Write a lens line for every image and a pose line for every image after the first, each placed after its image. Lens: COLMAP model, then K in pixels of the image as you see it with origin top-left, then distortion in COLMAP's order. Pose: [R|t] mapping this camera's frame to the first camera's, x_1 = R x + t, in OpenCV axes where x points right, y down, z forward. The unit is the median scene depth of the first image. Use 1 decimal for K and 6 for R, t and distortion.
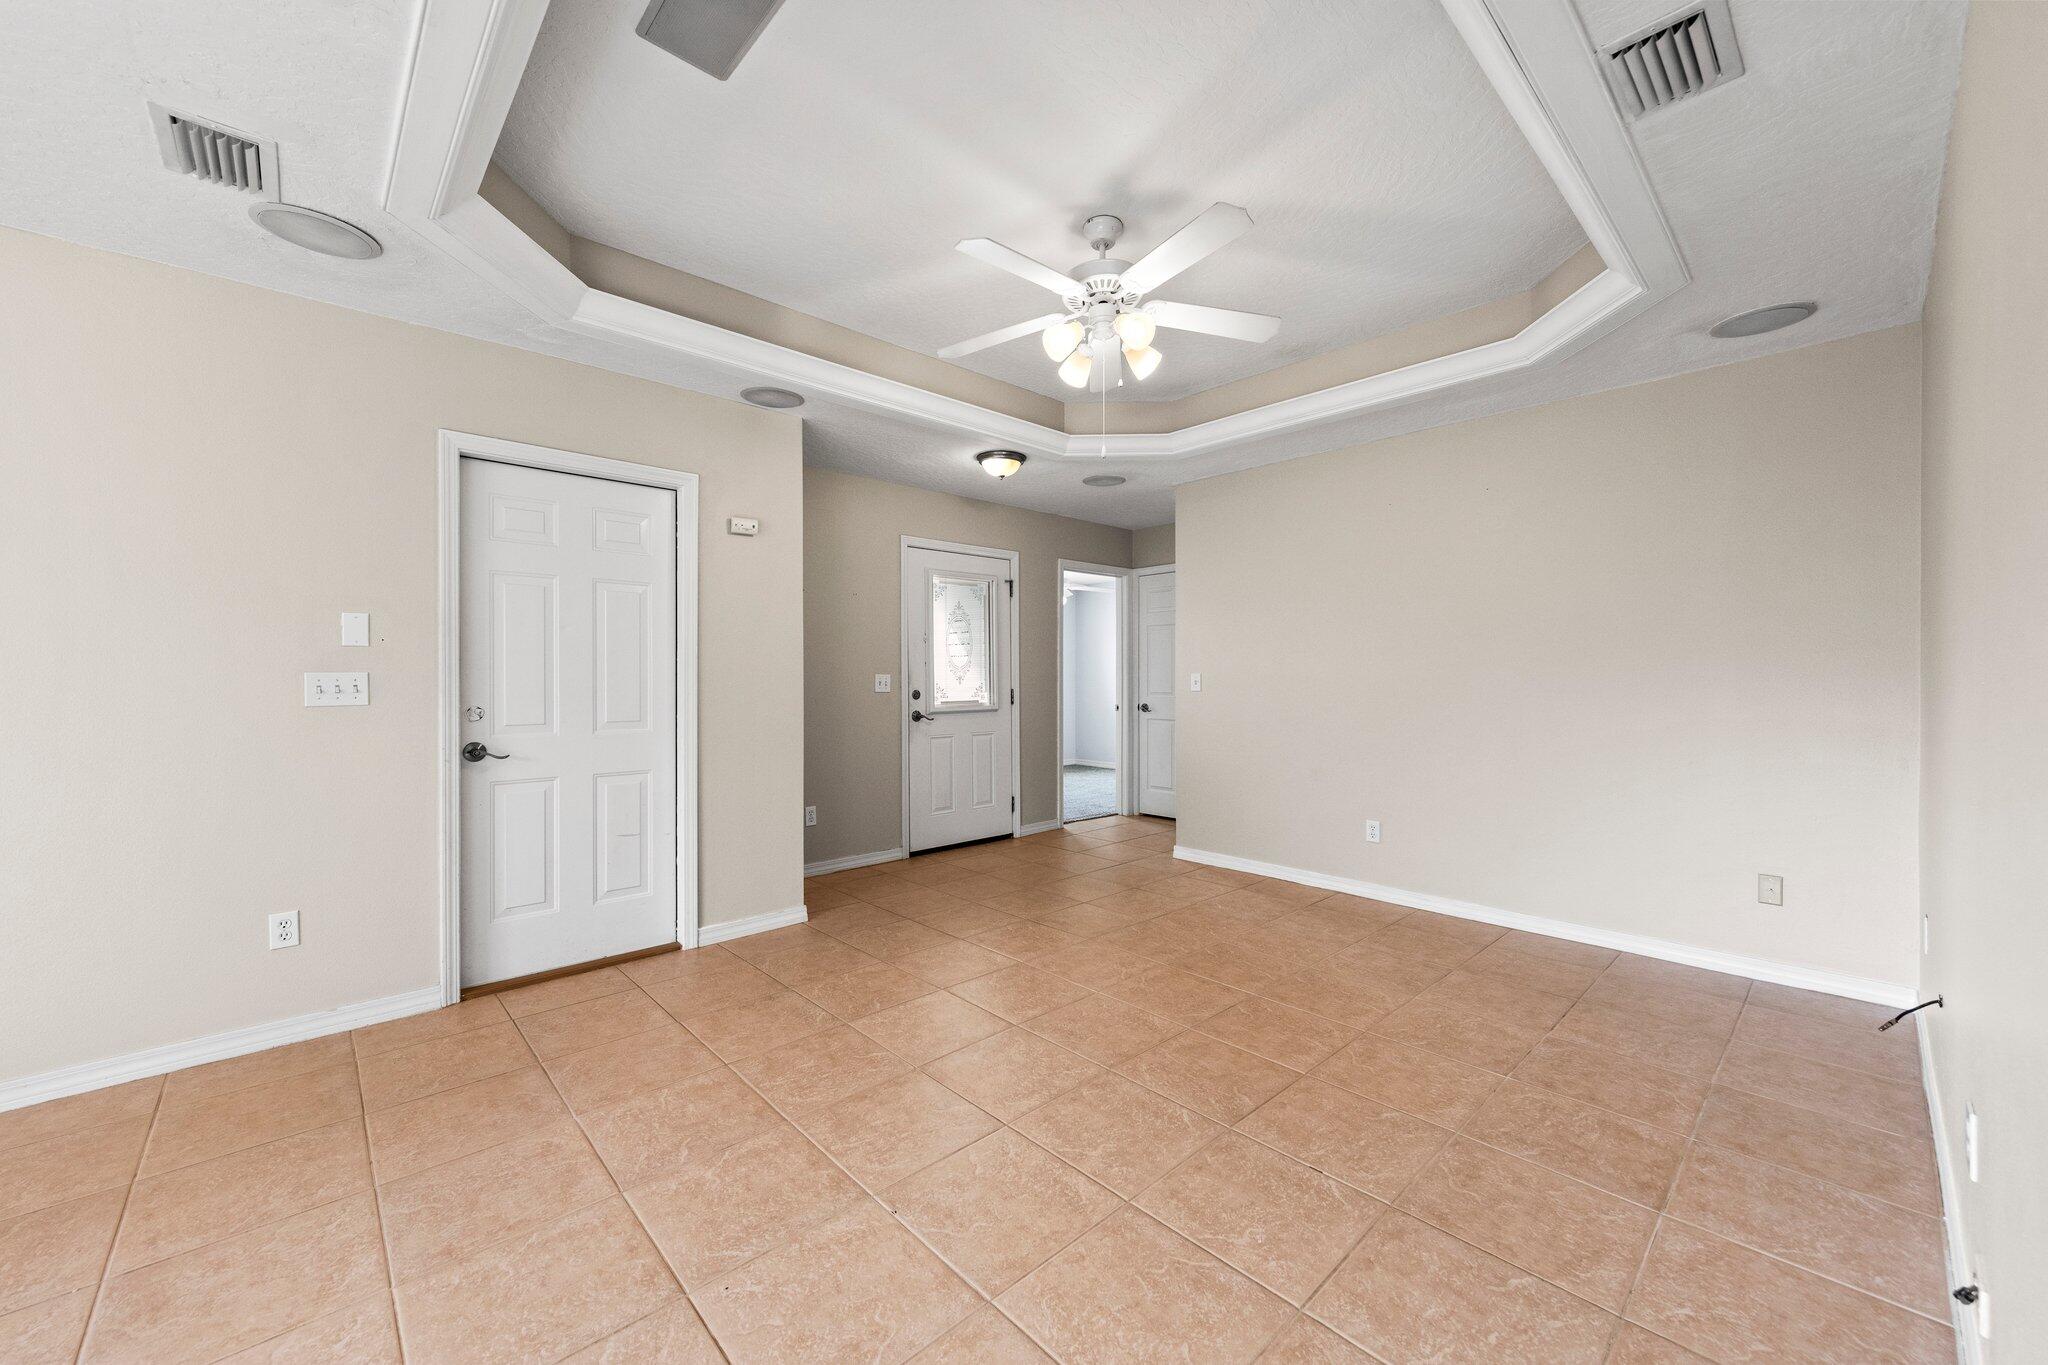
lens RADIAL K [[784.5, 0, 1024.0], [0, 784.5, 682.5], [0, 0, 1]] dist [0.002314, 0.000202]
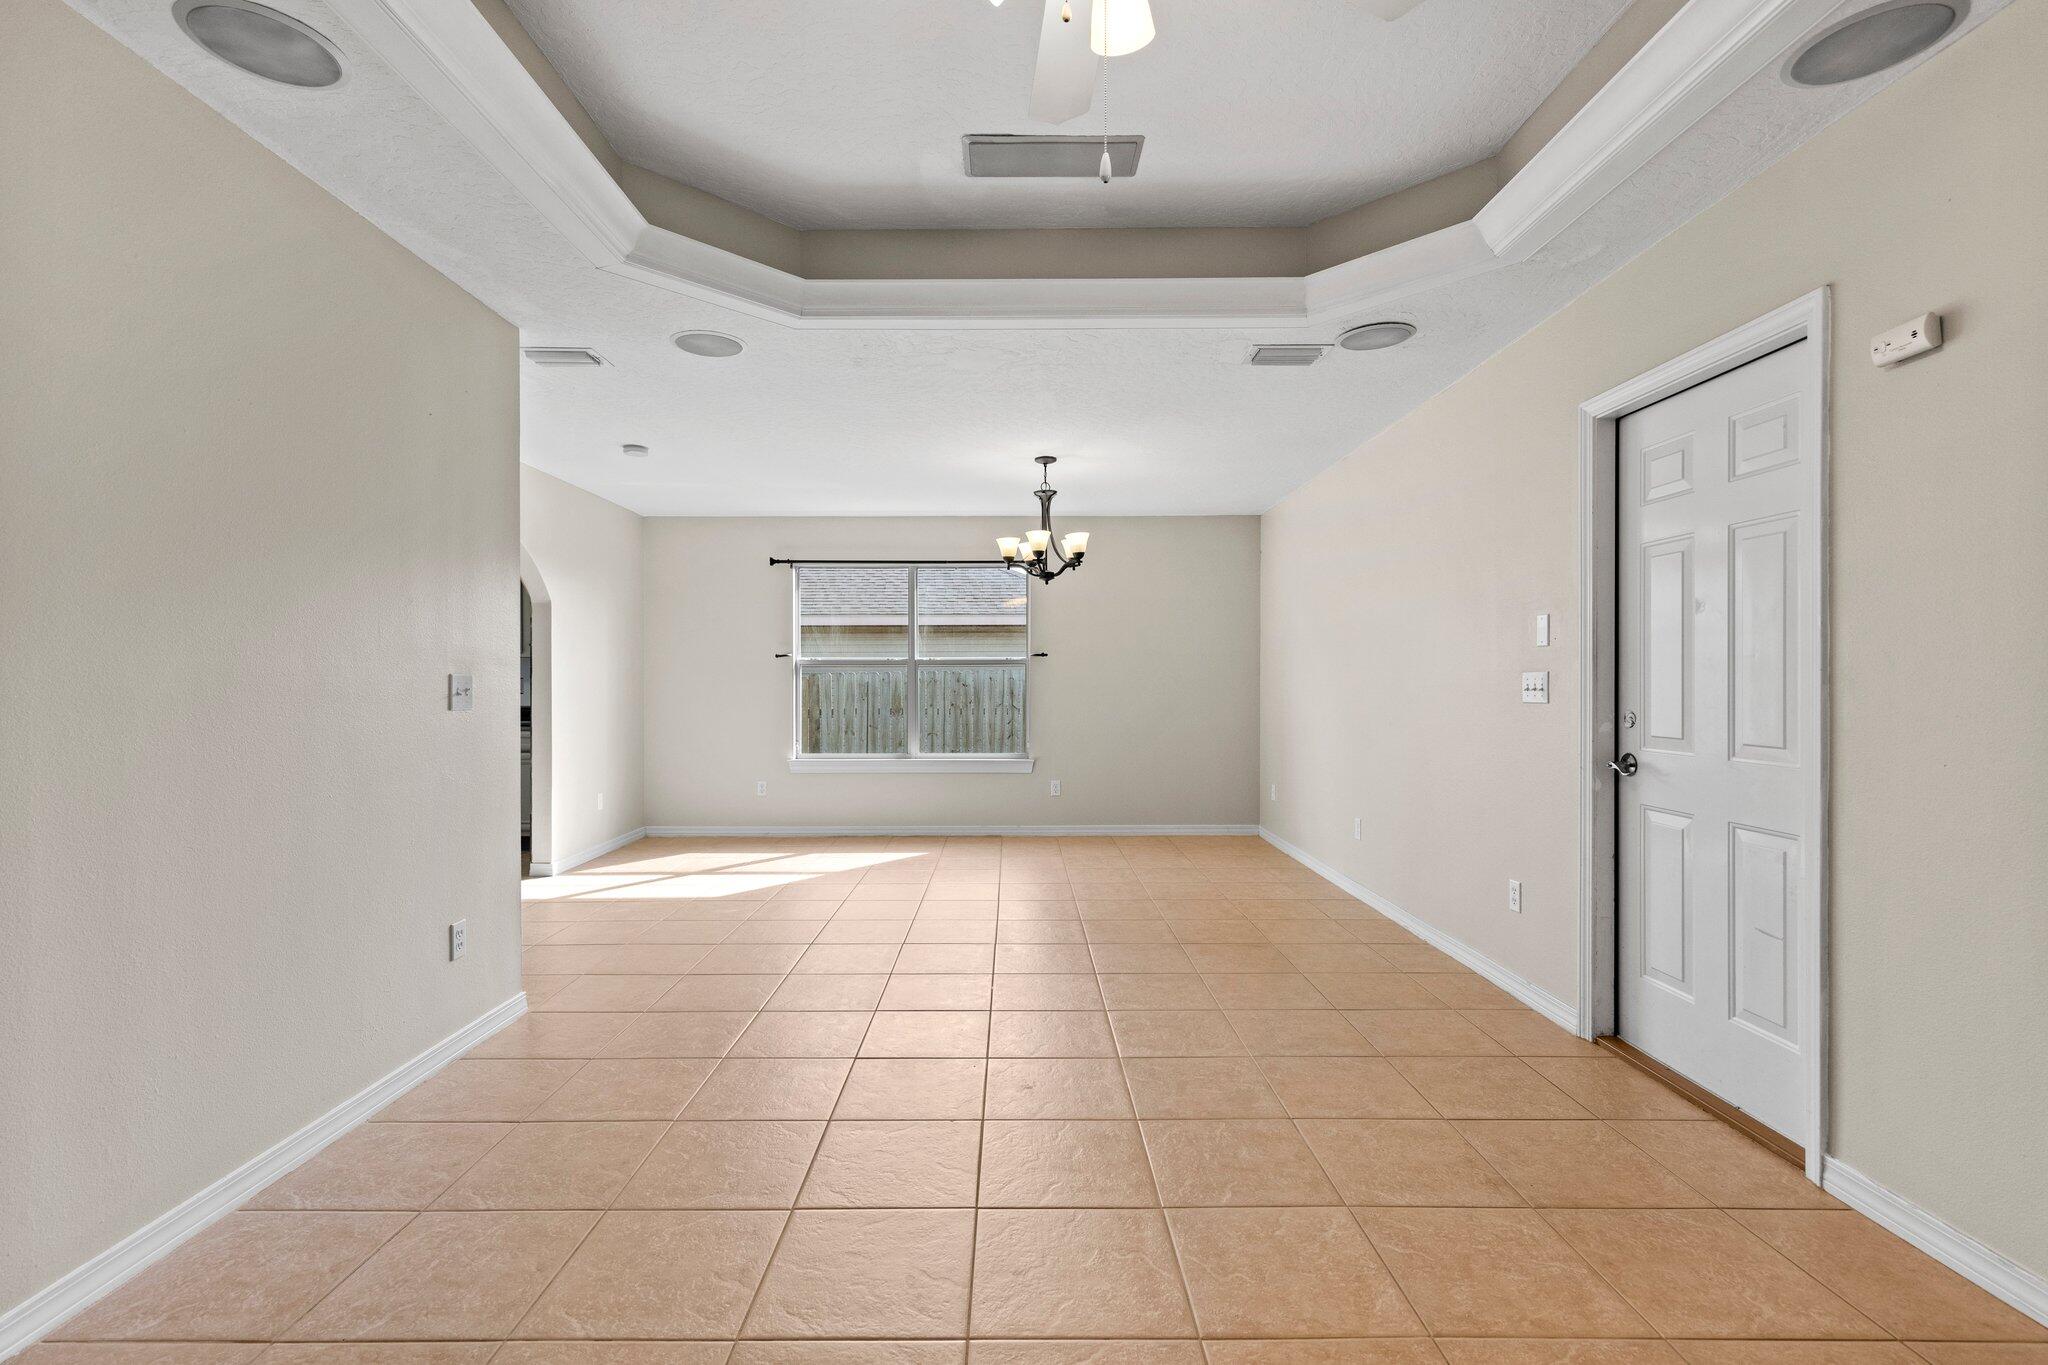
lens RADIAL K [[917.8, 0, 1017.0], [0, 917.8, 684.7], [0, 0, 1]] dist [0.000879, 0.000030]
pose [[-0.680641, 0.006842, -0.732585, 0.488500], [-0.000881, 0.999948, 0.010158, -0.007620], [0.732617, 0.007559, -0.680599, 1.241562]]
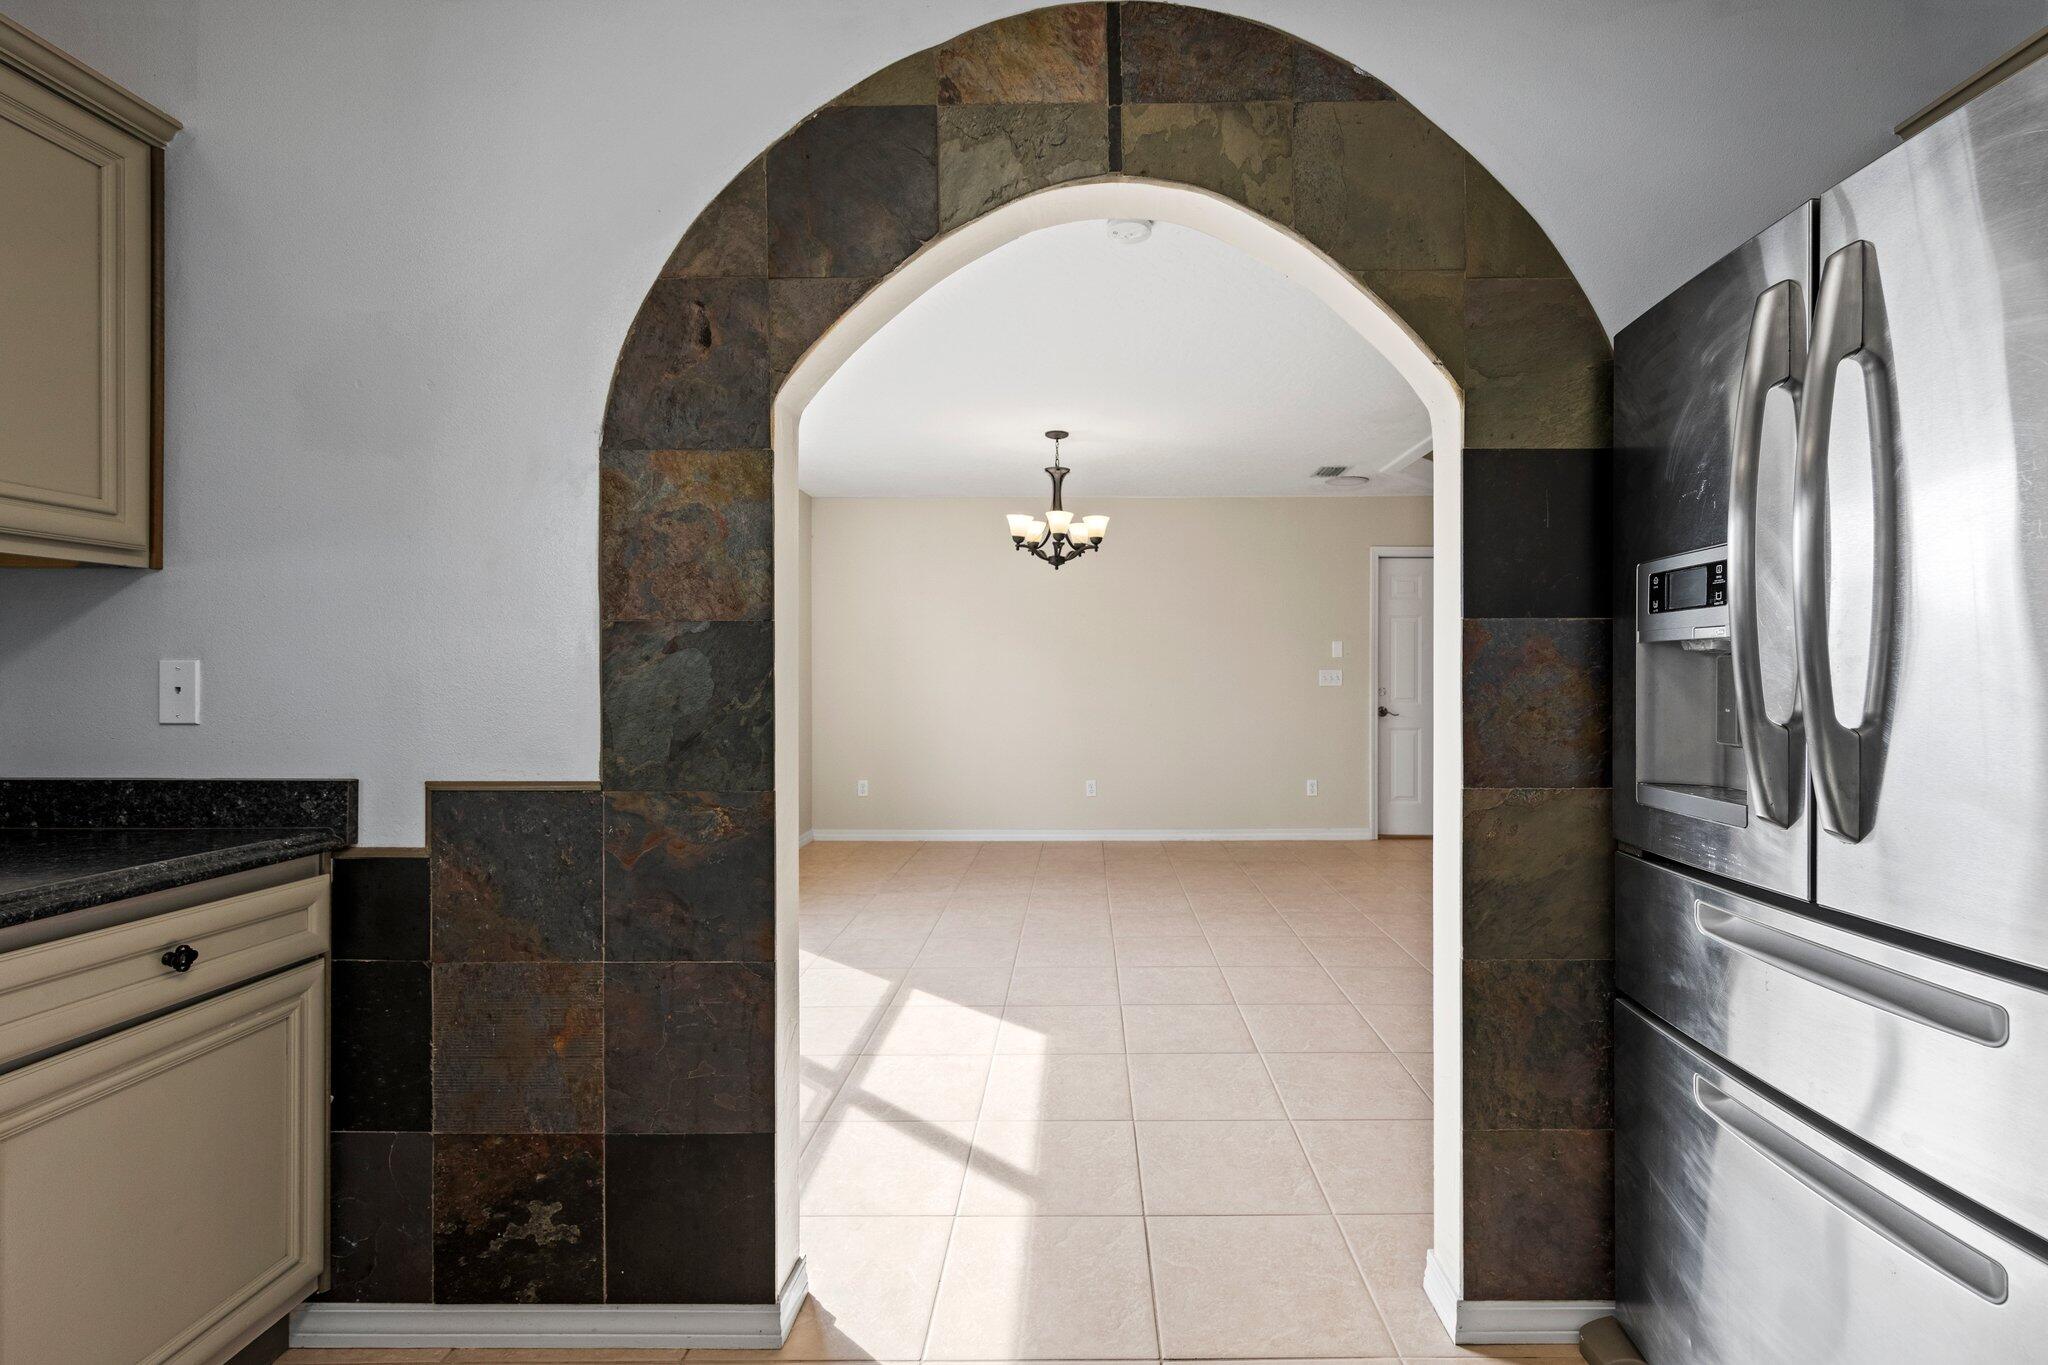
lens RADIAL K [[899.6, 0, 1090.3], [0, 899.6, 675.1], [0, 0, 1]] dist [0.003115, 0.000127]
pose [[0.733855, 0.000442, -0.679306, 0.275782], [-0.003196, 0.999991, -0.002802, 0.008541], [0.679298, 0.004228, 0.733850, -1.132764]]
